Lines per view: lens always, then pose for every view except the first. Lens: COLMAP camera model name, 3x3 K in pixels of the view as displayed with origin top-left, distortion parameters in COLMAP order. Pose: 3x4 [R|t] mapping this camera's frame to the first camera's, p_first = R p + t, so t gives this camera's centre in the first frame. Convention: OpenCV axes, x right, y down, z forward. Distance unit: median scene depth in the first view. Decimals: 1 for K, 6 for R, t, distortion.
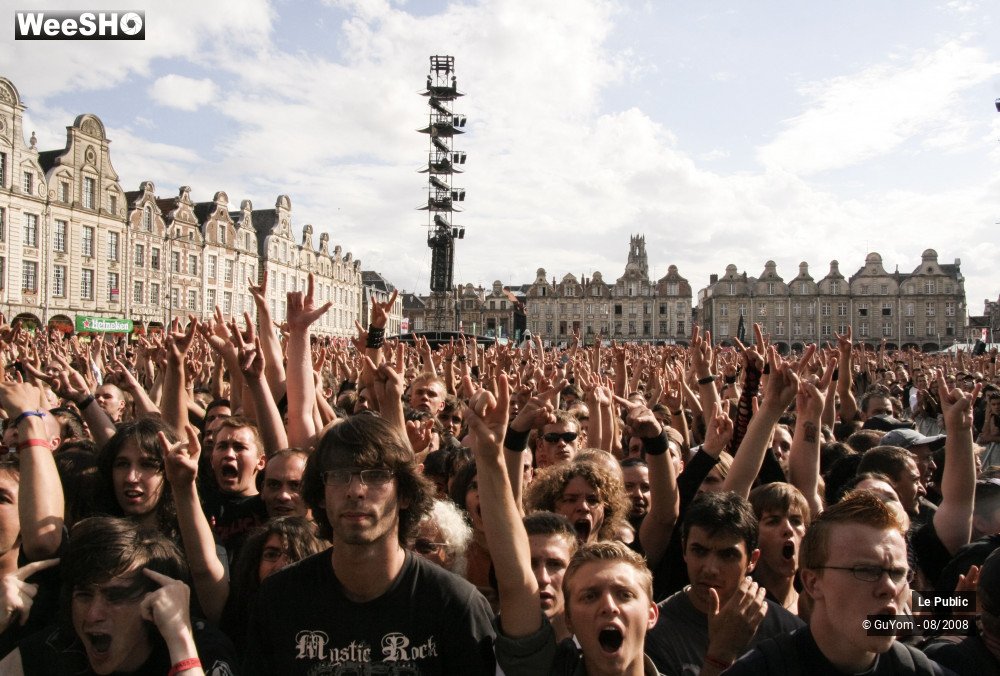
lens RADIAL K [[845.5, 0, 498.1], [0, 845.5, 337.9], [0, 0, 1]] dist [-0.108232, 0.078173]
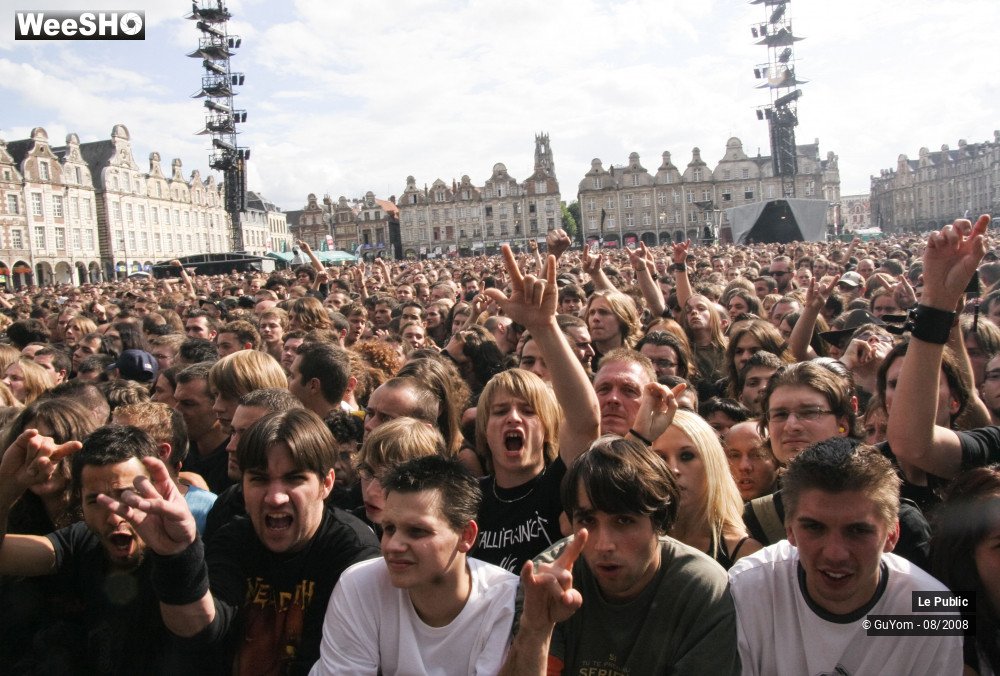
lens RADIAL K [[845.5, 0, 505.8], [0, 845.5, 339.7], [0, 0, 1]] dist [-0.108232, 0.078173]
pose [[0.995435, -0.080615, 0.051086, 0.115279], [0.074174, 0.990308, 0.117420, 0.001814], [-0.060057, -0.113094, 0.991768, -0.027159]]
